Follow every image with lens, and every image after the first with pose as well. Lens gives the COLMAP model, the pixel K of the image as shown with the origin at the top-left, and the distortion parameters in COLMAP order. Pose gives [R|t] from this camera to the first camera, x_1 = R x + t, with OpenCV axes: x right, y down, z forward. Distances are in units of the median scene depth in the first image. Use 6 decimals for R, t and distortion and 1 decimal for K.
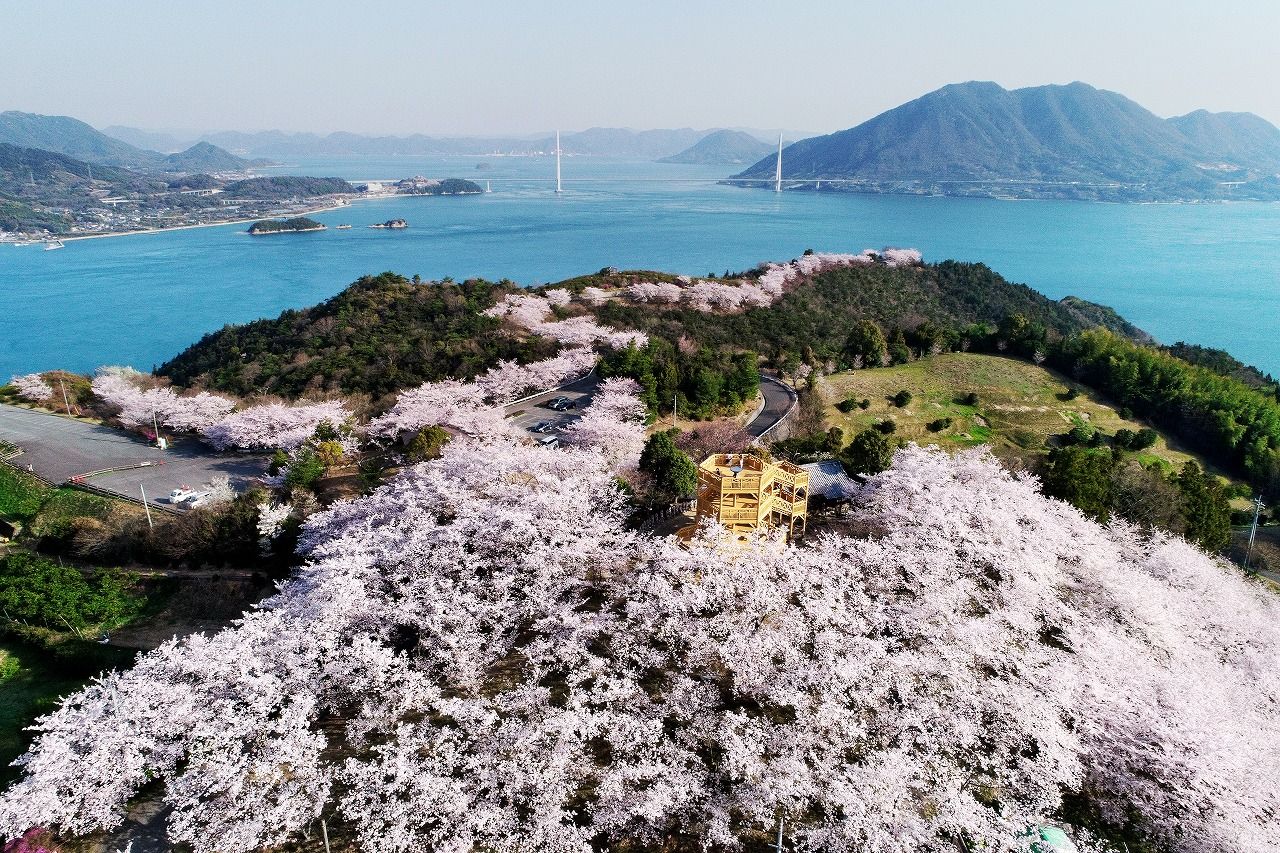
lens RADIAL K [[852.4, 0, 640.0], [0, 852.4, 426.5], [0, 0, 1]] dist [-0.002457, -0.001943]
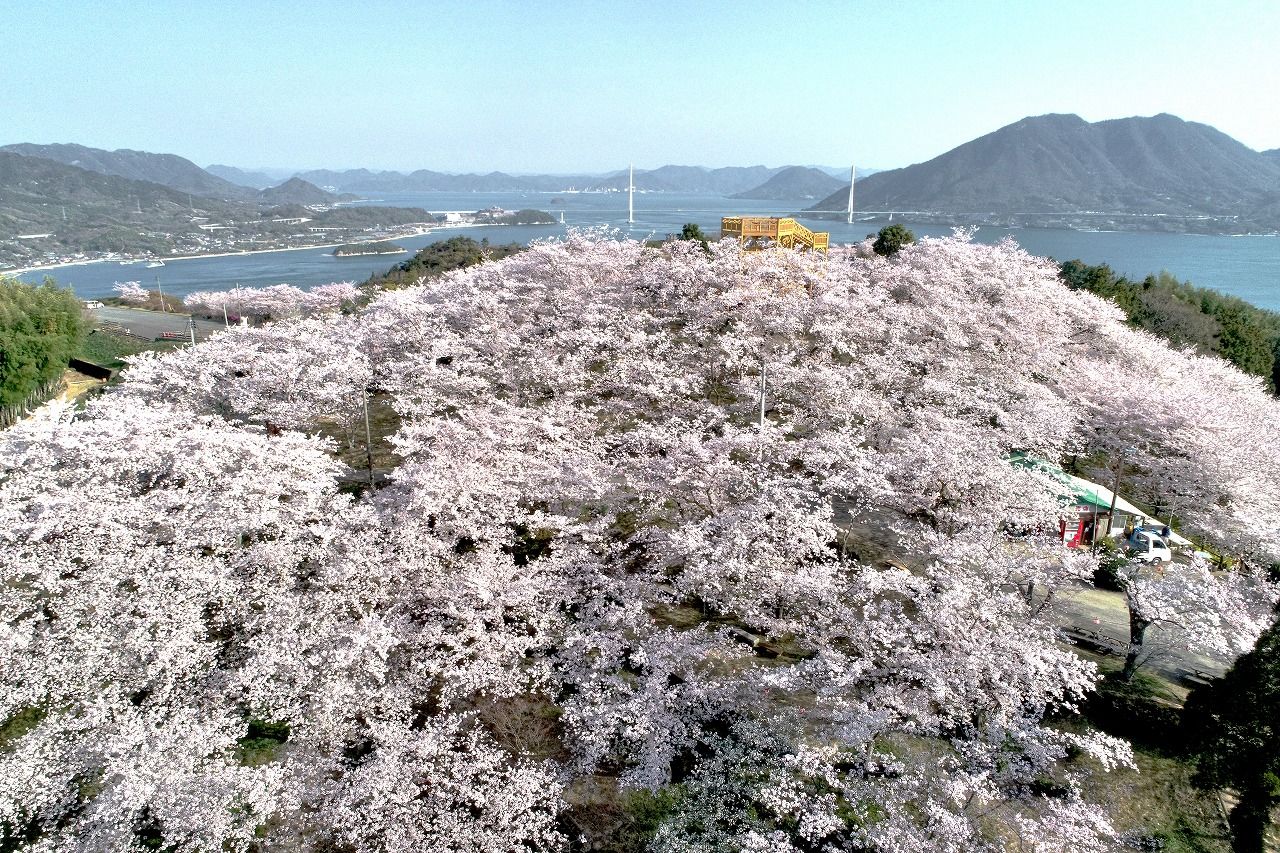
lens RADIAL K [[852.4, 0, 640.0], [0, 852.4, 426.5], [0, 0, 1]] dist [-0.002457, -0.001943]
pose [[0.996649, 0.021324, -0.078972, 0.015628], [-0.024593, 0.998870, -0.040664, 0.099152], [0.078016, 0.042470, 0.996047, -0.018060]]
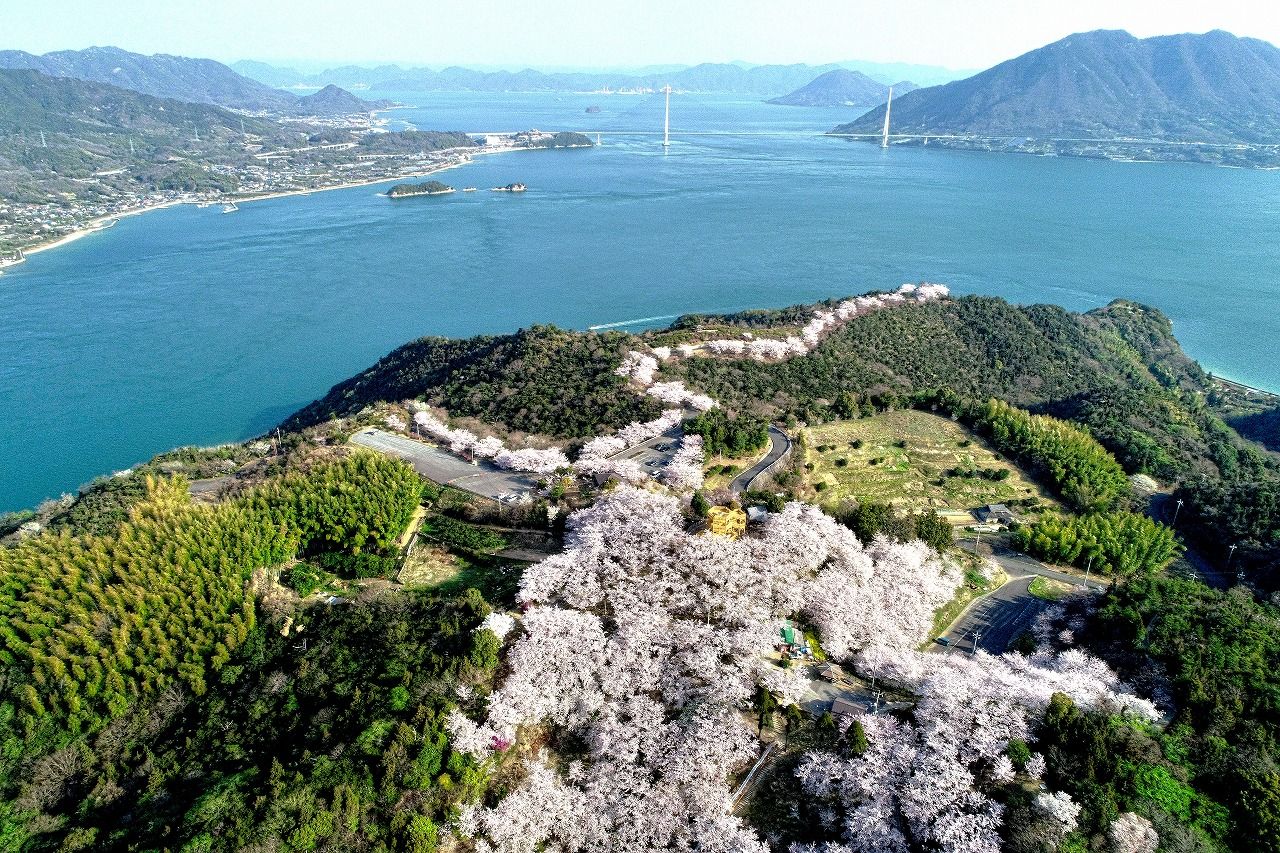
lens RADIAL K [[852.4, 0, 640.0], [0, 852.4, 426.5], [0, 0, 1]] dist [-0.002457, -0.001943]
pose [[0.992725, 0.049199, -0.109897, 0.041632], [-0.041240, 0.996438, 0.073554, -0.130872], [0.113125, -0.068486, 0.991218, -0.566653]]
